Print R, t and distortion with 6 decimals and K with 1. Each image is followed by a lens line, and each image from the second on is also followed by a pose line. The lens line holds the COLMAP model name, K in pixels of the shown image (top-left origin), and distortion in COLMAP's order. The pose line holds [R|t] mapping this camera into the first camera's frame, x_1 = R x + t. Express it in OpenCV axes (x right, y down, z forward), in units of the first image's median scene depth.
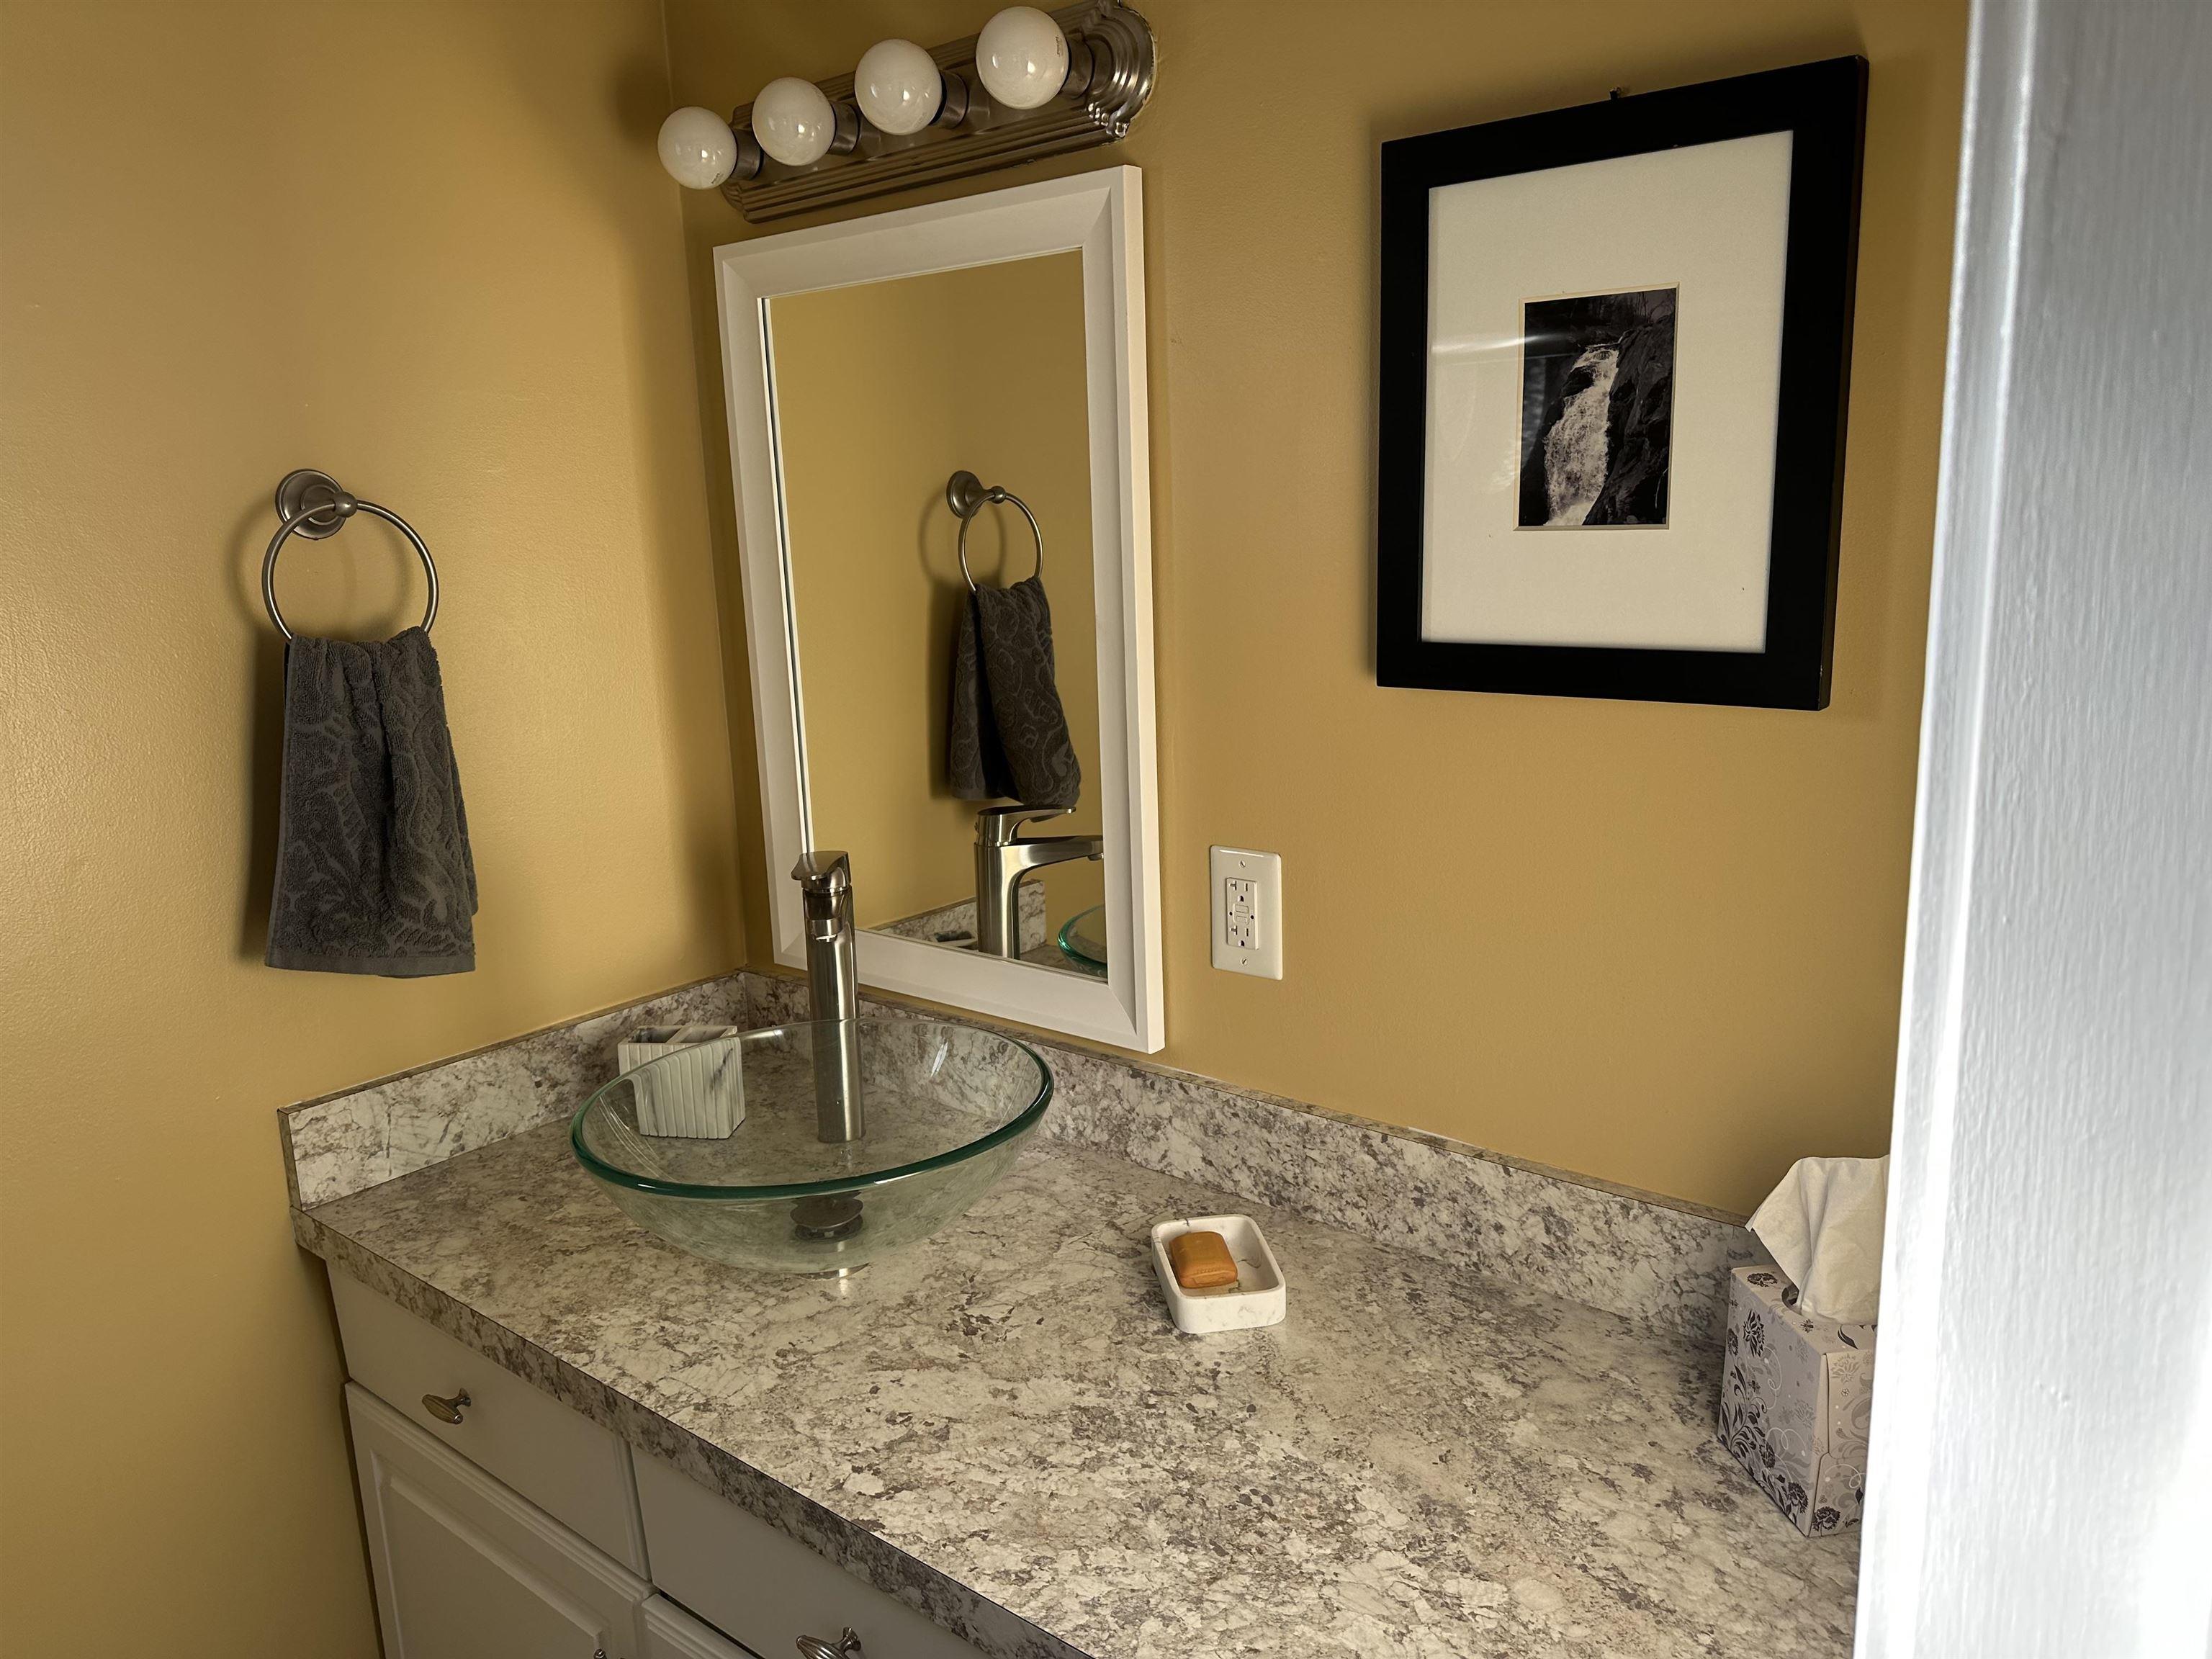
lens RADIAL K [[1528.9, 0, 1007.1], [0, 1528.9, 832.8], [0, 0, 1]] dist [0.024159, -0.031233]
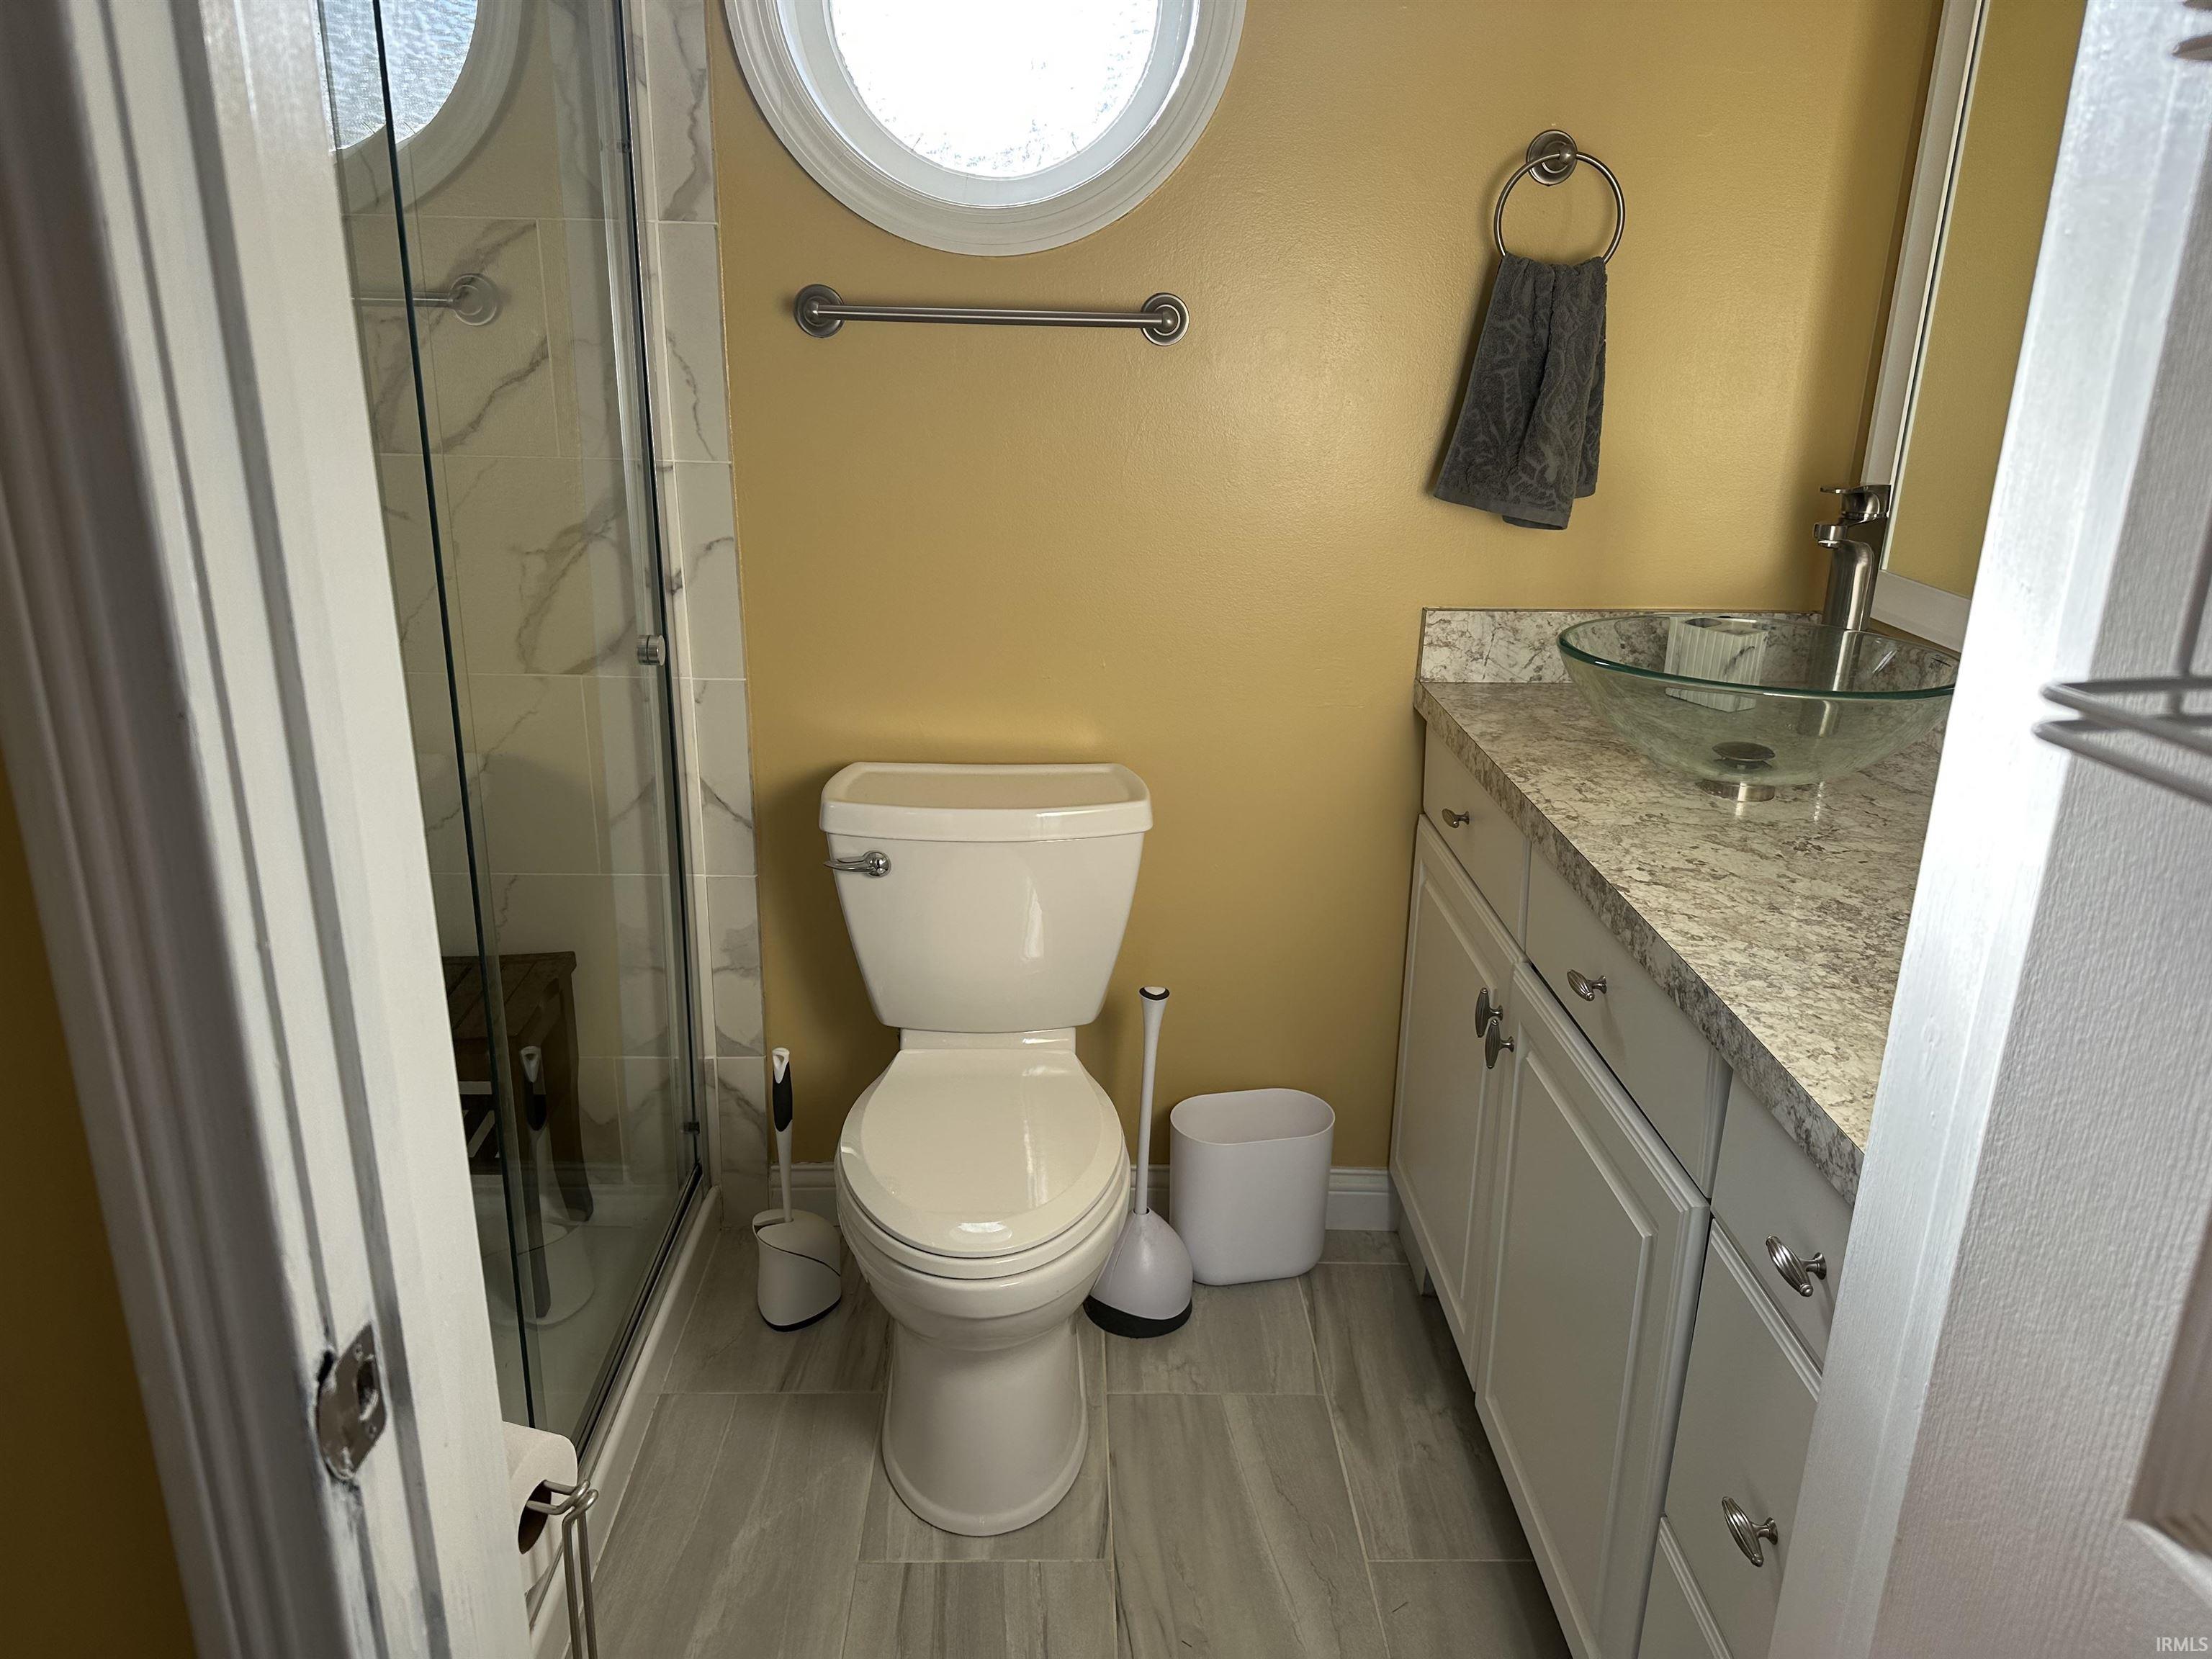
lens RADIAL K [[1528.9, 0, 1117.7], [0, 1528.9, 819.1], [0, 0, 1]] dist [0.024159, -0.031233]
pose [[0.676448, 0.293248, -0.675591, 0.367958], [-0.208625, 0.956035, 0.206088, 0.142807], [0.706324, 0.001537, 0.707887, -0.212084]]
